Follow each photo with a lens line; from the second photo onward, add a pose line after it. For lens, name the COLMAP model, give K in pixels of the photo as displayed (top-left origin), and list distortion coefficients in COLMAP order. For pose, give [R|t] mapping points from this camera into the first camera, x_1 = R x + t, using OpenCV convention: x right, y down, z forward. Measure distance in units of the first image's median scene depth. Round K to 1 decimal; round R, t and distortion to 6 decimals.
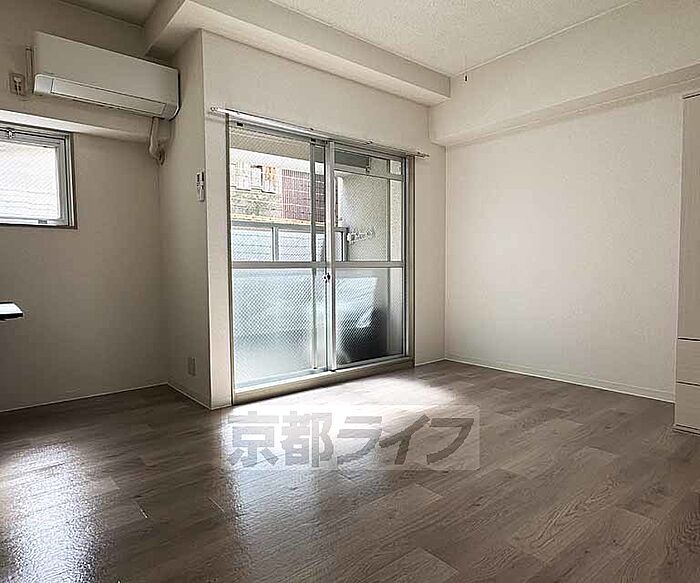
lens RADIAL K [[454.2, 0, 364.0], [0, 454.2, 293.6], [0, 0, 1]] dist [-0.001459, -0.001061]
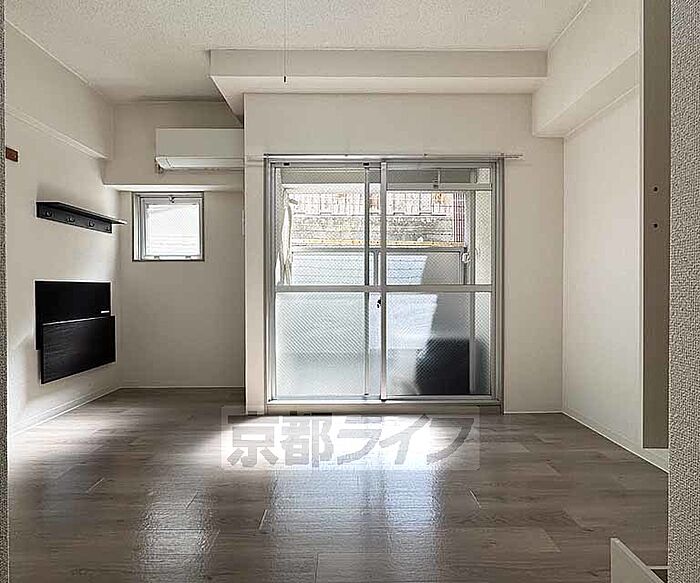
lens RADIAL K [[430.2, 0, 350.0], [0, 430.2, 291.5], [0, 0, 1]] dist [0.001694, 0.000499]
pose [[0.764129, 0.013083, -0.644931, 0.475029], [-0.042812, 0.998619, -0.030467, -0.027606], [0.643641, 0.050891, 0.763634, 0.266301]]
